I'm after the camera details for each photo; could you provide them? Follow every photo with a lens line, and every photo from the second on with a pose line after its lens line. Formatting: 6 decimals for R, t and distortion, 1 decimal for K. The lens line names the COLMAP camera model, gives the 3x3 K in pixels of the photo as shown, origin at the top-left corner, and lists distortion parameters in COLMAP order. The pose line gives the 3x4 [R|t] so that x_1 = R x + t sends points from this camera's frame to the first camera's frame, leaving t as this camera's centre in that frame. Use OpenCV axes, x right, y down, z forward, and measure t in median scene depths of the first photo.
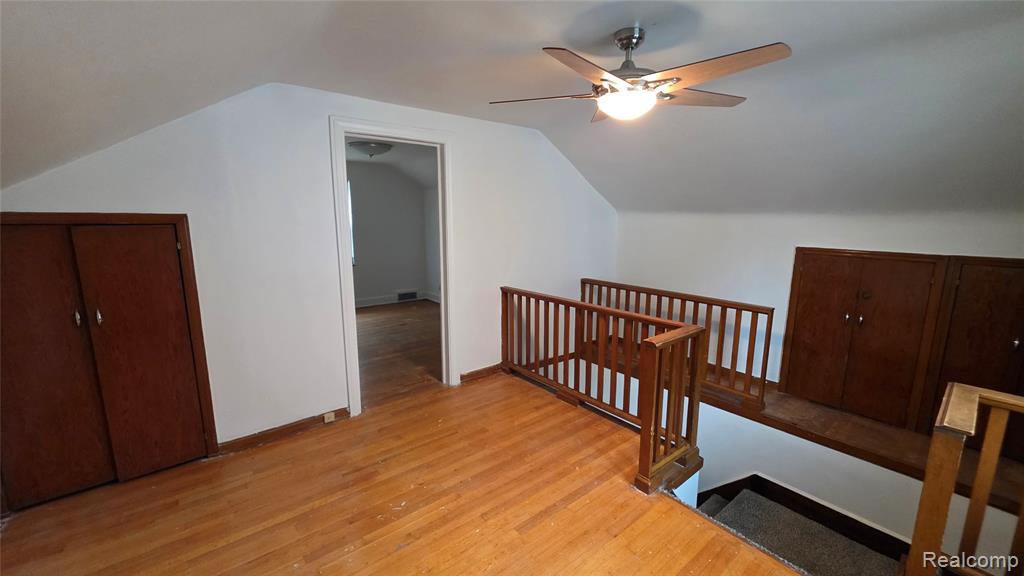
lens RADIAL K [[411.7, 0, 512.0], [0, 411.7, 288.0], [0, 0, 1]] dist [0.000580, 0.000042]
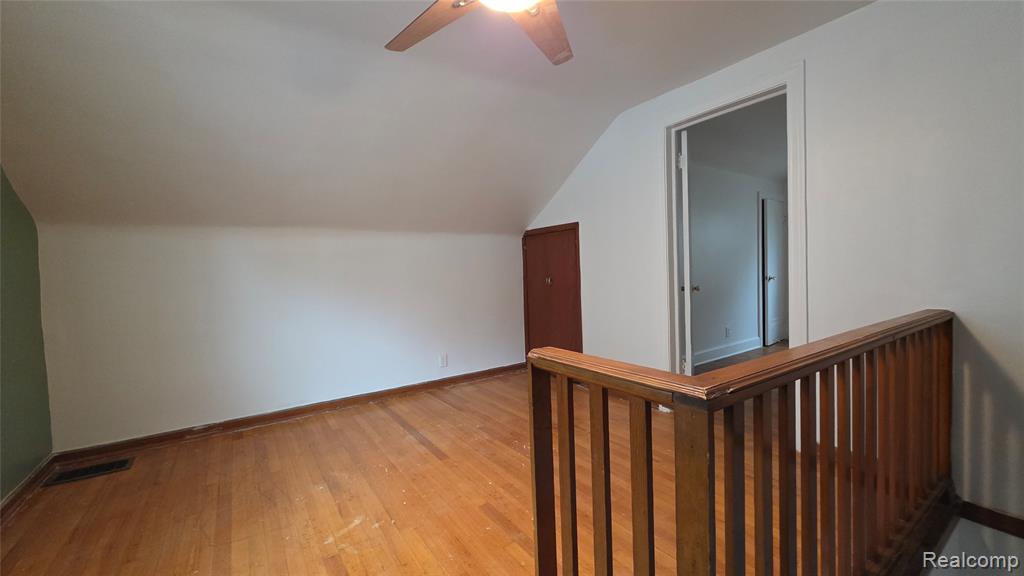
lens RADIAL K [[411.7, 0, 512.0], [0, 411.7, 288.0], [0, 0, 1]] dist [0.000580, 0.000042]
pose [[-0.100930, 0.045391, -0.993858, 0.835505], [-0.137072, 0.988798, 0.059080, 0.013531], [0.985406, 0.142193, -0.093577, 0.950103]]
